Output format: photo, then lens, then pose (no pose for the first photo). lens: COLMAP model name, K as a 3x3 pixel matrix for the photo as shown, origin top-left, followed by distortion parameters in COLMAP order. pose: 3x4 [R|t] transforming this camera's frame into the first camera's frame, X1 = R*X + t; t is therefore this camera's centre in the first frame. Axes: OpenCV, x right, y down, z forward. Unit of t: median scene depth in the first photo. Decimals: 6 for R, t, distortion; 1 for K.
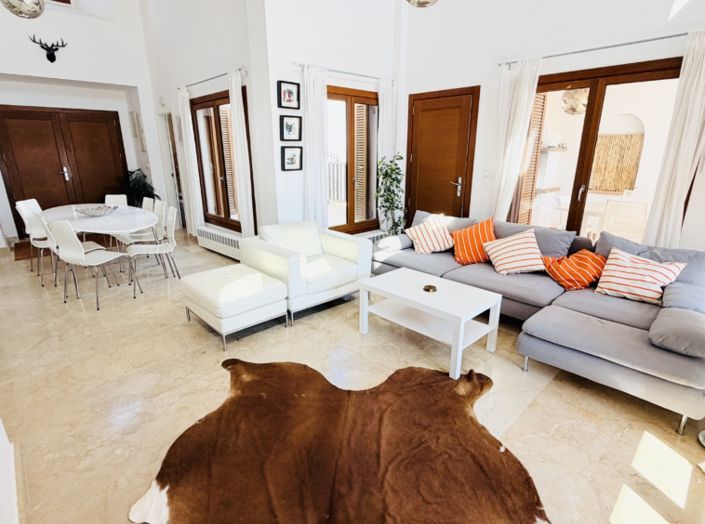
lens RADIAL K [[369.0, 0, 350.2], [0, 369.0, 261.9], [0, 0, 1]] dist [-0.004895, 0.002797]
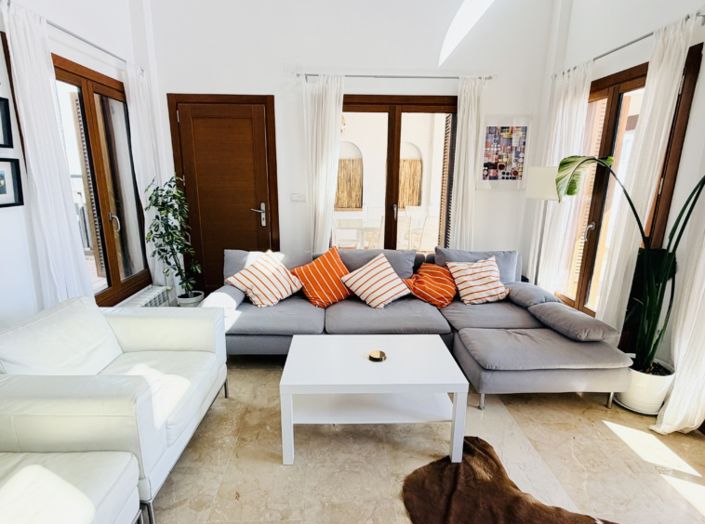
lens RADIAL K [[369.0, 0, 351.5], [0, 369.0, 262.8], [0, 0, 1]] dist [-0.004895, 0.002797]
pose [[0.665708, -0.167701, 0.727124, -0.232570], [0.206149, 0.977829, 0.036786, -0.107350], [-0.717172, 0.125407, 0.685520, 0.376554]]
